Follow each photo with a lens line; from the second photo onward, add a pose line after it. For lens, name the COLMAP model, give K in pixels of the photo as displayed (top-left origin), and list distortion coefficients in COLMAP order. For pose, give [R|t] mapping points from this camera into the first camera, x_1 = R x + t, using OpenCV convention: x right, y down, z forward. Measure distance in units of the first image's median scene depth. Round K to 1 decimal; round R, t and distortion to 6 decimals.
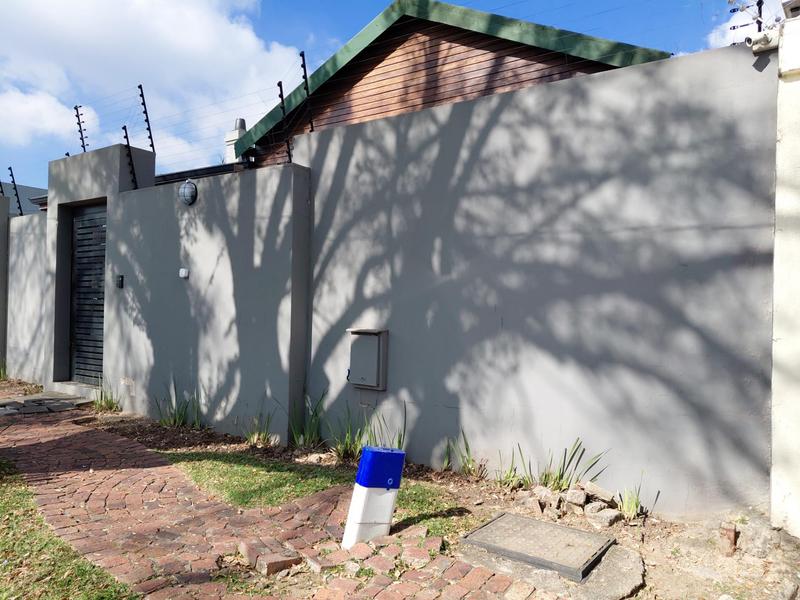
lens RADIAL K [[592.6, 0, 399.2], [0, 592.6, 305.0], [0, 0, 1]] dist [0.072095, -0.101732]
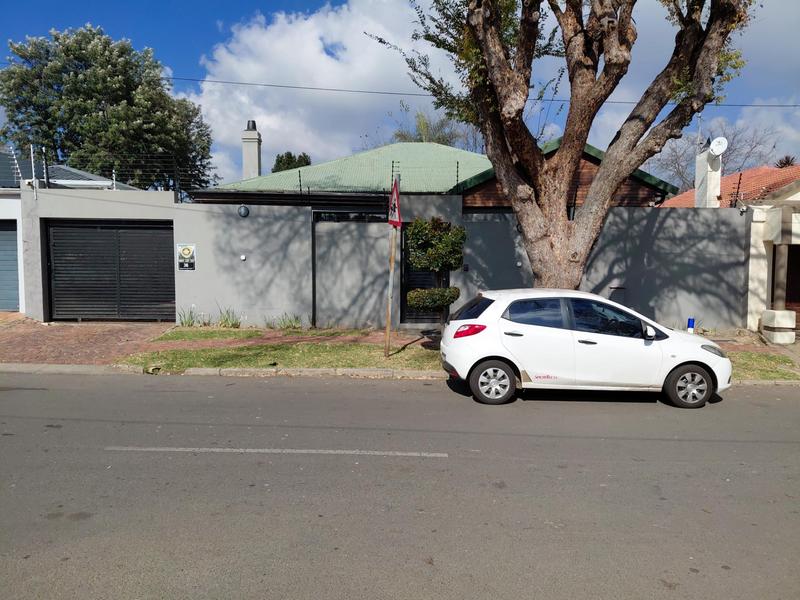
lens RADIAL K [[592.6, 0, 392.3], [0, 592.6, 297.4], [0, 0, 1]] dist [0.072095, -0.101732]
pose [[0.796457, -0.058628, 0.601847, -2.863536], [0.010382, 0.996468, 0.083330, -0.165292], [-0.604606, -0.060120, 0.794252, -0.603584]]
